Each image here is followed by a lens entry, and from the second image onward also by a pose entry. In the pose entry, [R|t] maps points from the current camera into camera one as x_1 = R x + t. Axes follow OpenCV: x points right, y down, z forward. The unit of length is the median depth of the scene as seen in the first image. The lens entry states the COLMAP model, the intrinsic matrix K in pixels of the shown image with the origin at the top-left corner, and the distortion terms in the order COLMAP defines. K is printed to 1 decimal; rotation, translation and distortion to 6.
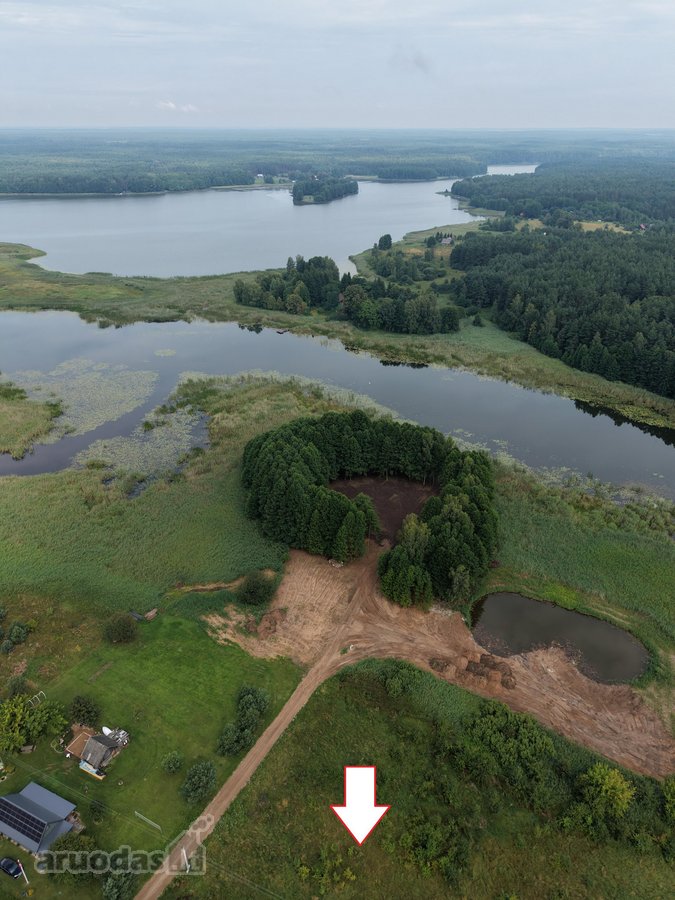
lens RADIAL K [[598.0, 0, 337.5], [0, 598.0, 450.0], [0, 0, 1]] dist [0.044942, -0.043990]
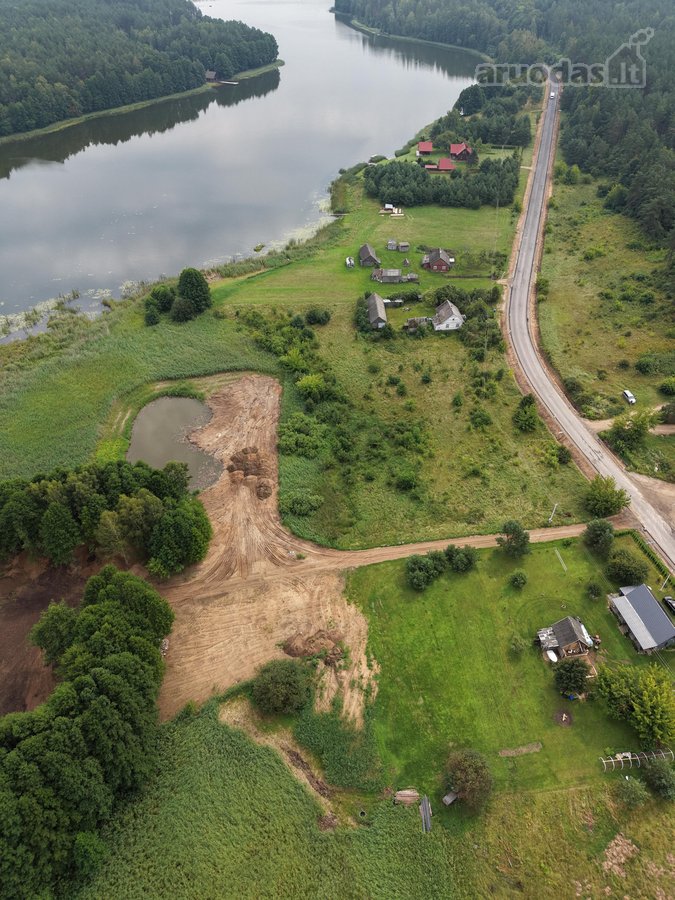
lens RADIAL K [[614.3, 0, 338.7], [0, 614.3, 430.0], [0, 0, 1]] dist [0.080968, -0.093649]
pose [[-0.581746, -0.525808, 0.620562, -0.184699], [0.390007, 0.489199, 0.780115, -0.171697], [-0.713769, 0.695852, -0.079521, 0.331022]]
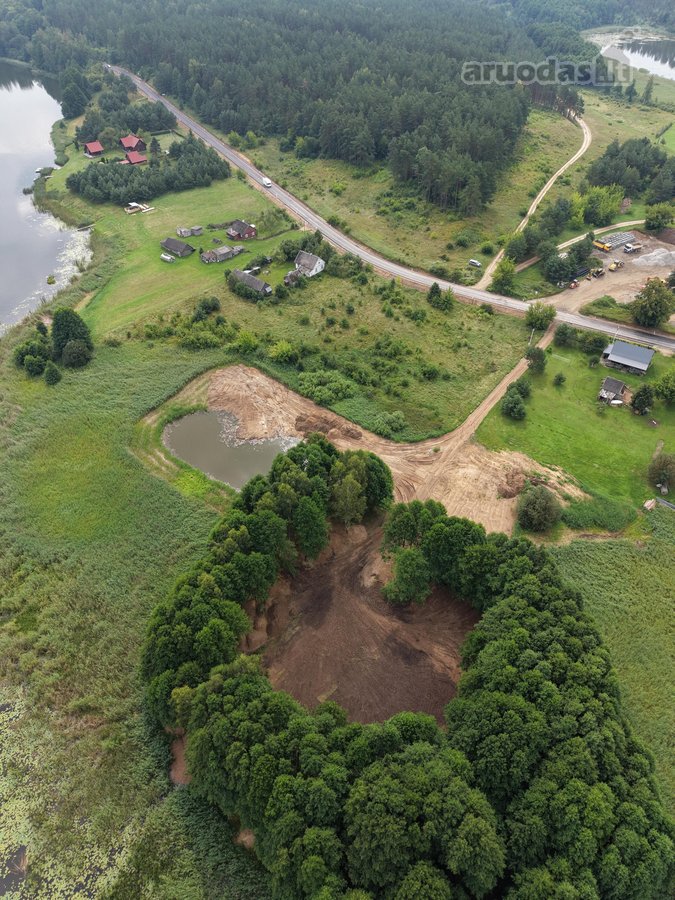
lens RADIAL K [[598.0, 0, 337.5], [0, 598.0, 450.0], [0, 0, 1]] dist [0.044942, -0.043990]
pose [[-0.988311, -0.105360, 0.110186, 0.025528], [0.069002, 0.335339, 0.939567, -0.252959], [-0.135942, 0.936187, -0.324149, 0.505395]]
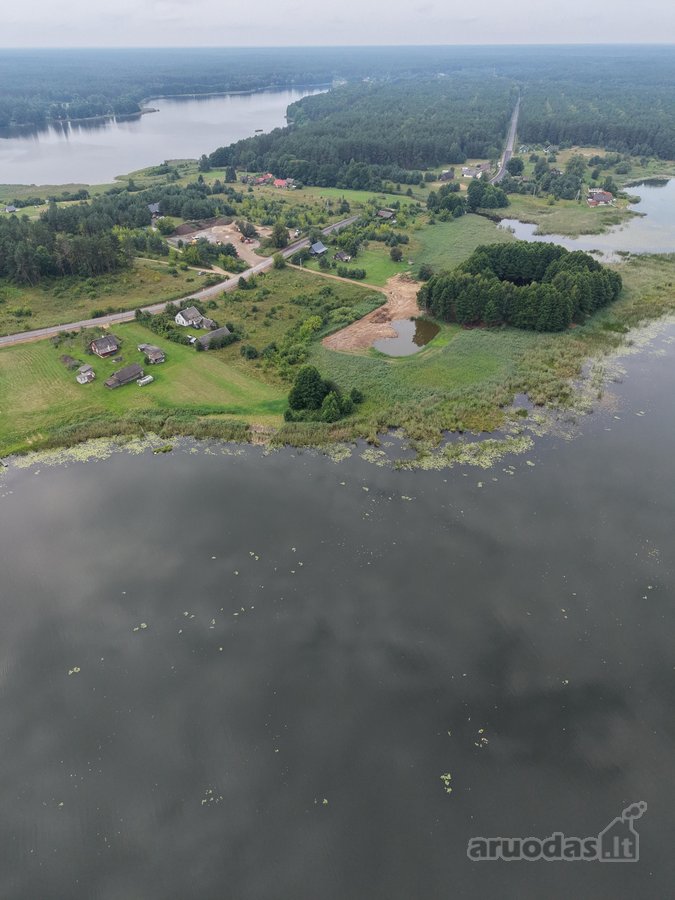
lens RADIAL K [[598.0, 0, 337.5], [0, 598.0, 450.0], [0, 0, 1]] dist [0.044942, -0.043990]
pose [[-0.060618, 0.557967, -0.827646, 0.773248], [-0.471784, 0.714690, 0.516371, -0.102481], [0.879628, 0.421771, 0.219917, 0.220805]]
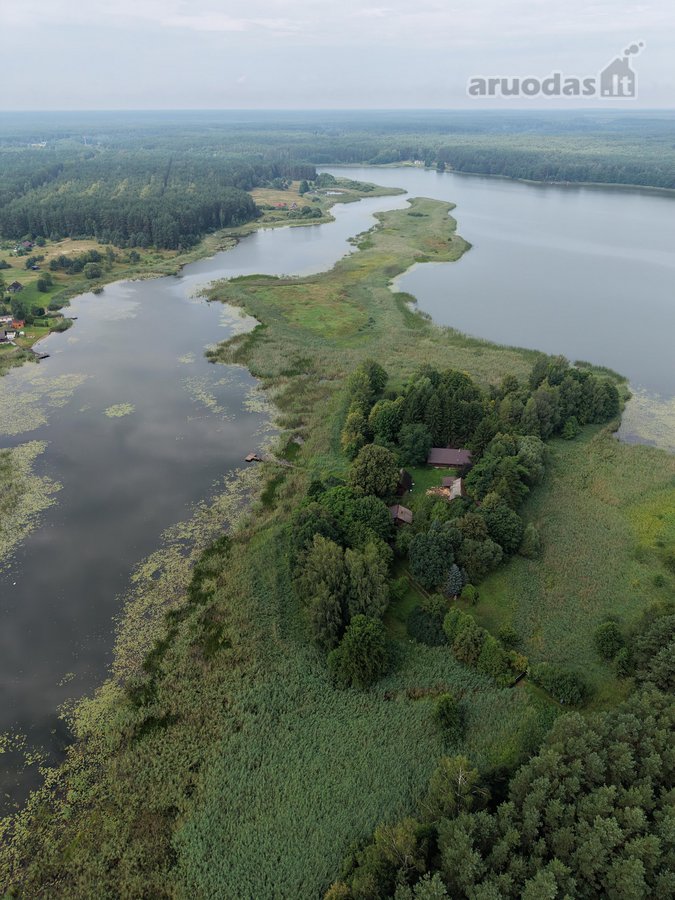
lens RADIAL K [[602.5, 0, 336.1], [0, 602.5, 445.4], [0, 0, 1]] dist [0.033421, -0.029402]
pose [[0.390536, 0.447241, -0.804647, 0.389823], [-0.434664, 0.860077, 0.267085, -0.382491], [0.811510, 0.245445, 0.530291, 0.710188]]
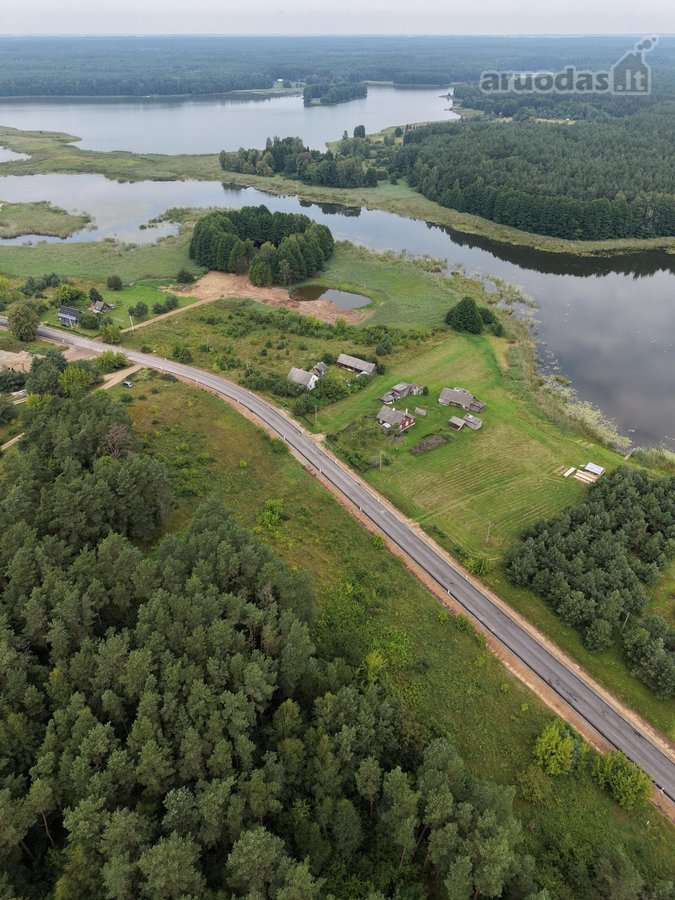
lens RADIAL K [[602.5, 0, 336.1], [0, 602.5, 445.4], [0, 0, 1]] dist [0.033421, -0.029402]
pose [[0.997533, 0.037745, -0.059181, 0.197868], [-0.031436, 0.994067, 0.104130, 0.225036], [0.062761, -0.102013, 0.992801, -0.391032]]
